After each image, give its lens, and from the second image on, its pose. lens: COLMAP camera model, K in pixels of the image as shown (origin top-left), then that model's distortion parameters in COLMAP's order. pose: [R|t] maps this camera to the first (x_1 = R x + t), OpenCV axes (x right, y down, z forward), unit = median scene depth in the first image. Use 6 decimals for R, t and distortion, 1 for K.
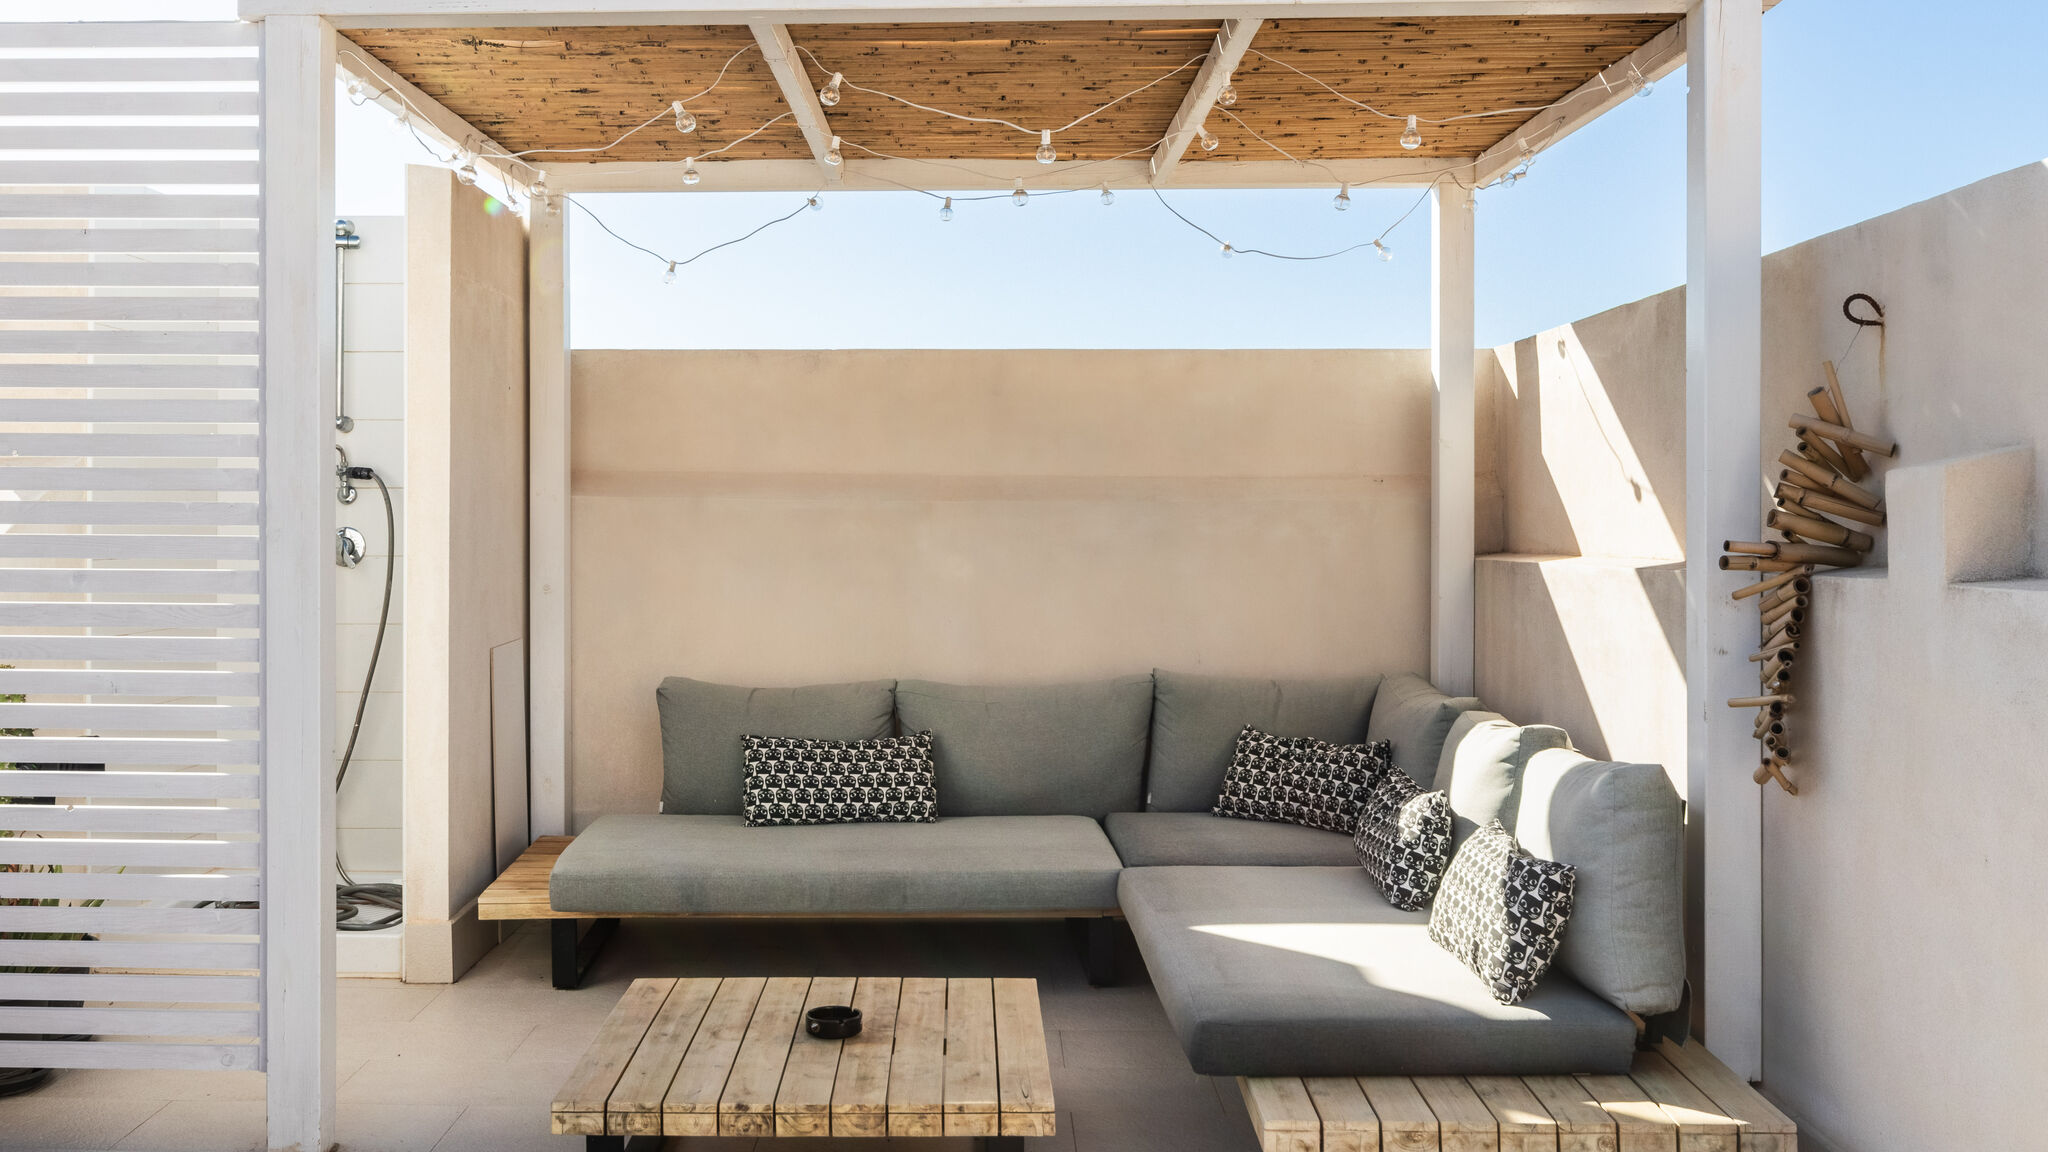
lens RADIAL K [[1975.9, 0, 930.6], [0, 1975.9, 544.4], [0, 0, 1]] dist [0.004349, 0.015396]
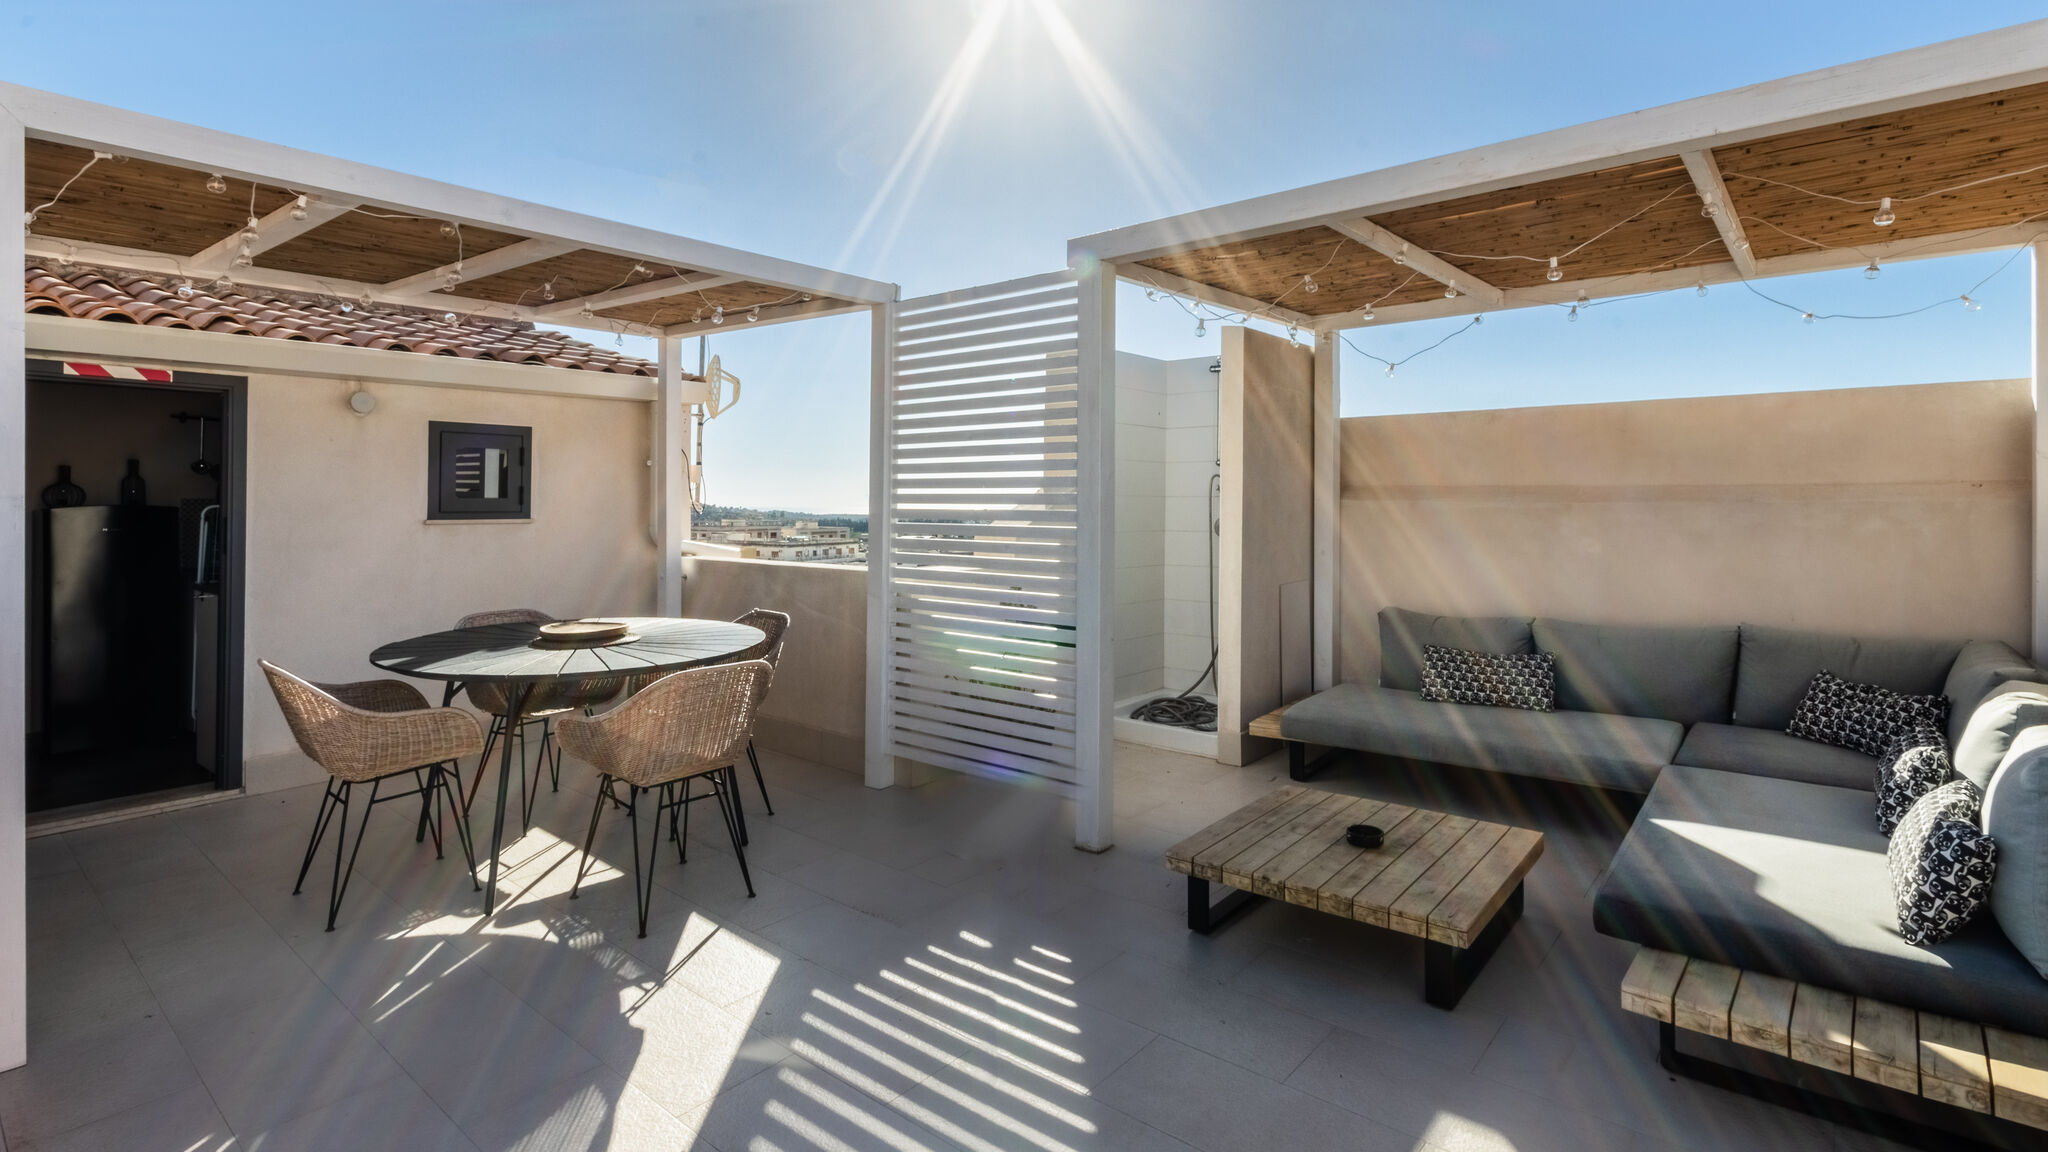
lens RADIAL K [[989.2, 0, 998.7], [0, 989.2, 501.7], [0, 0, 1]] dist [0.003932, -0.000739]
pose [[0.773944, -0.004205, -0.633240, 0.166114], [-0.004093, 0.999924, -0.011643, -0.013605], [0.633241, 0.011603, 0.773868, 0.134765]]
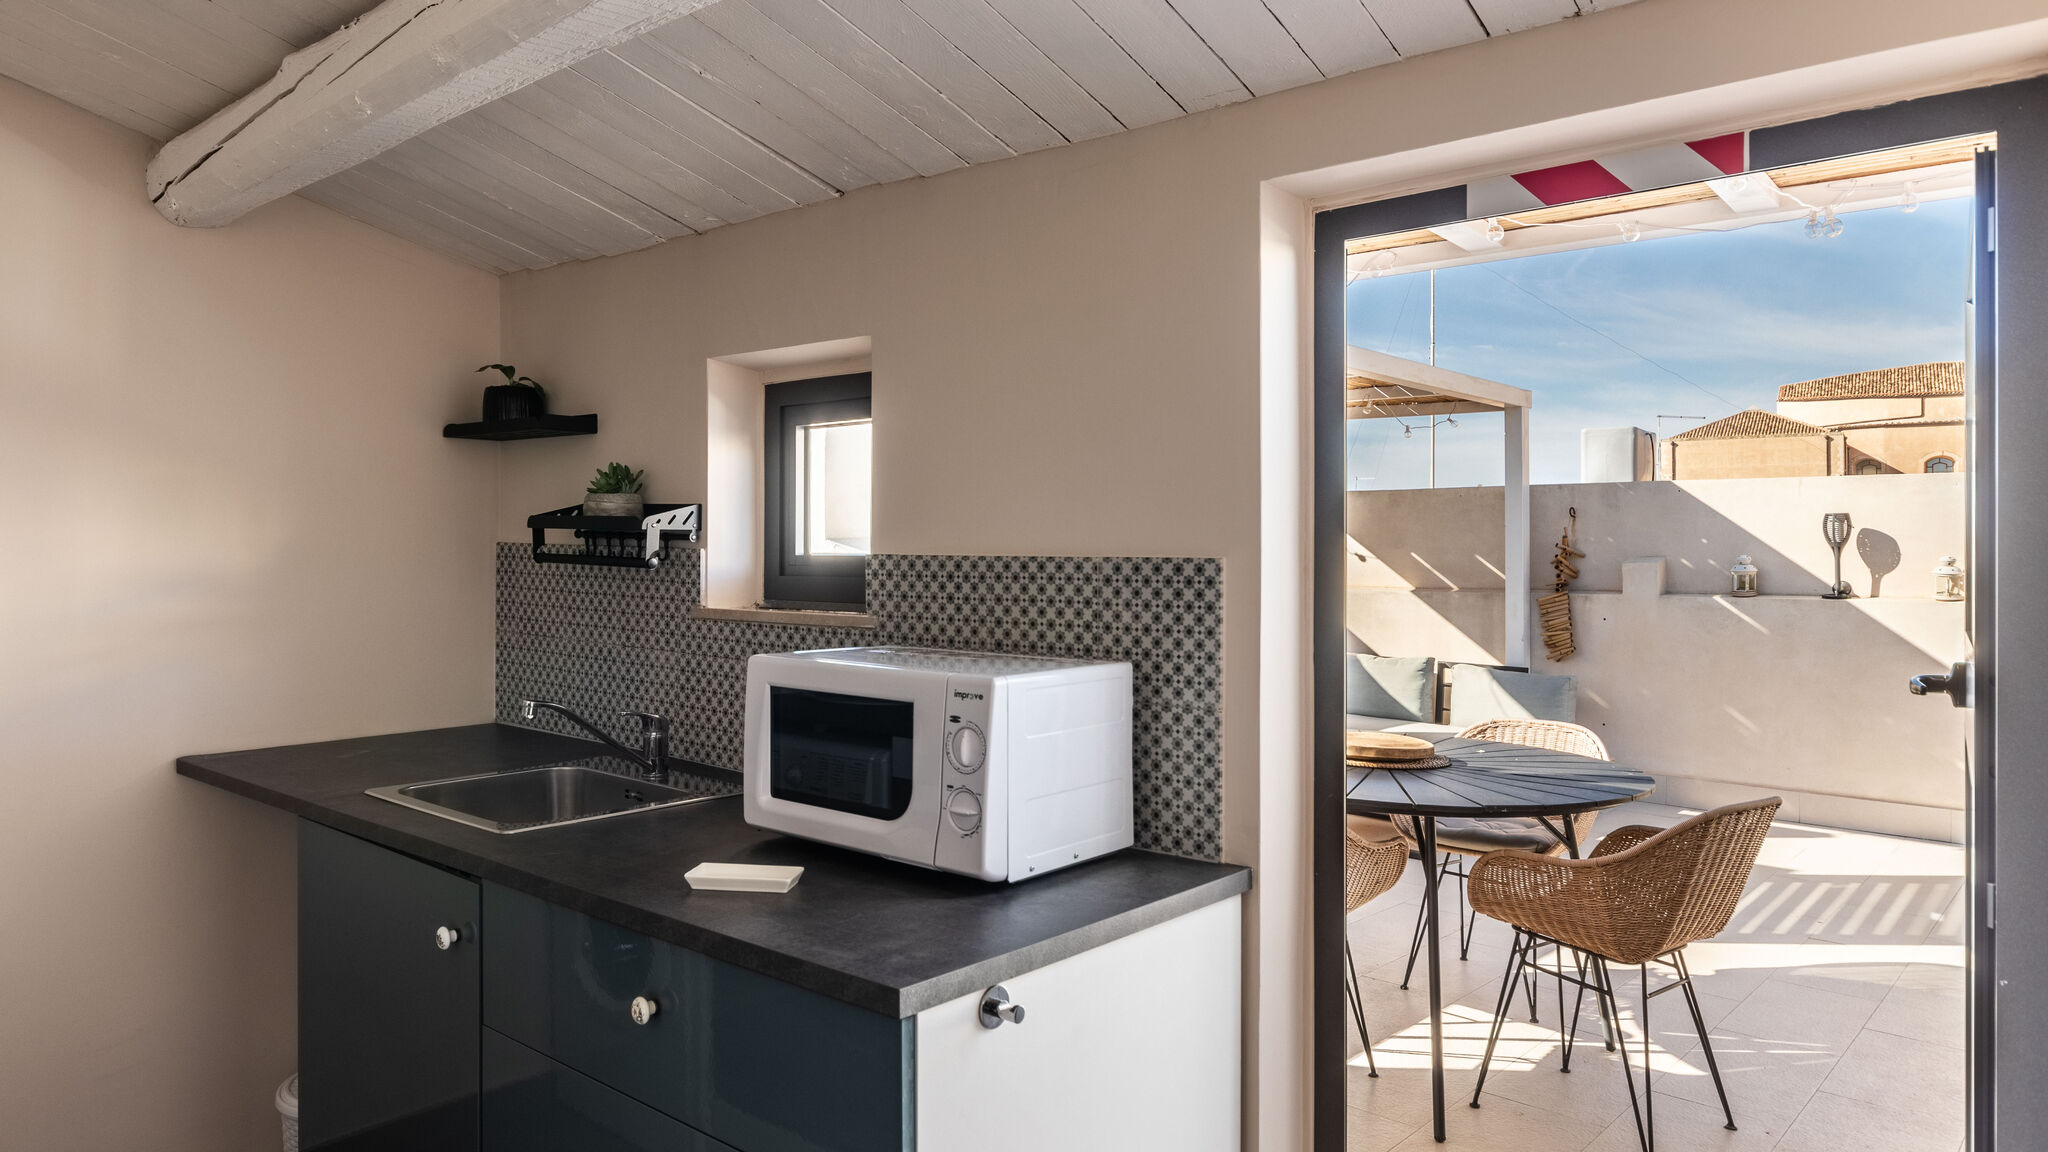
lens RADIAL K [[1312.4, 0, 1022.2], [0, 1312.4, 551.3], [0, 0, 1]] dist [-0.000870, -0.003400]
pose [[0.640659, 0.006987, 0.767794, -1.173480], [0.002520, 0.999934, -0.011203, -0.020703], [-0.767822, 0.009112, 0.640599, 0.205215]]
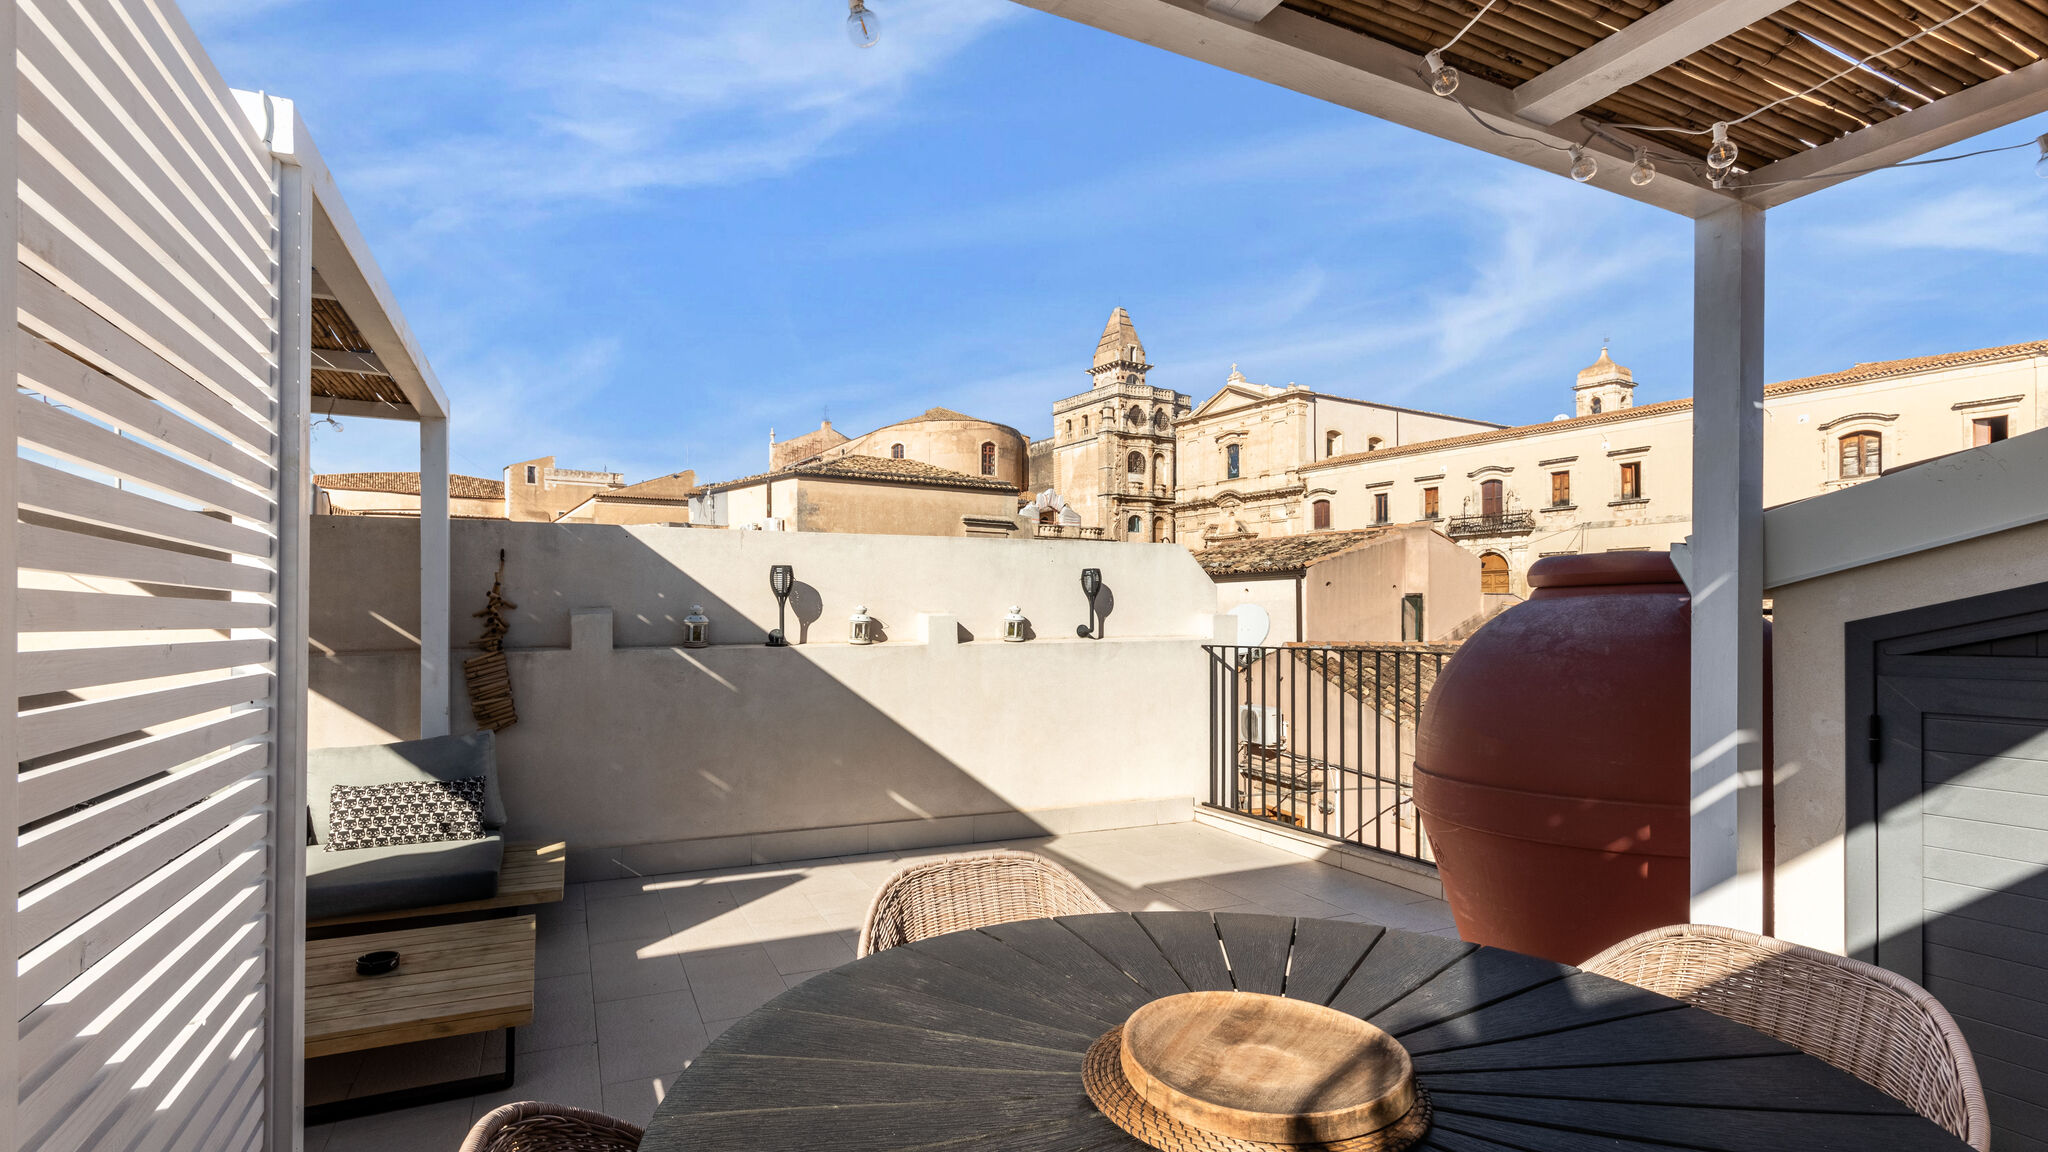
lens RADIAL K [[955.4, 0, 1024.3], [0, 955.4, 606.6], [0, 0, 1]] dist [0.000934, 0.000056]
pose [[-0.462159, 0.007796, 0.886763, -0.687491], [0.012639, 0.999918, -0.002203, -0.022468], [-0.886707, 0.010190, -0.462220, 0.642295]]
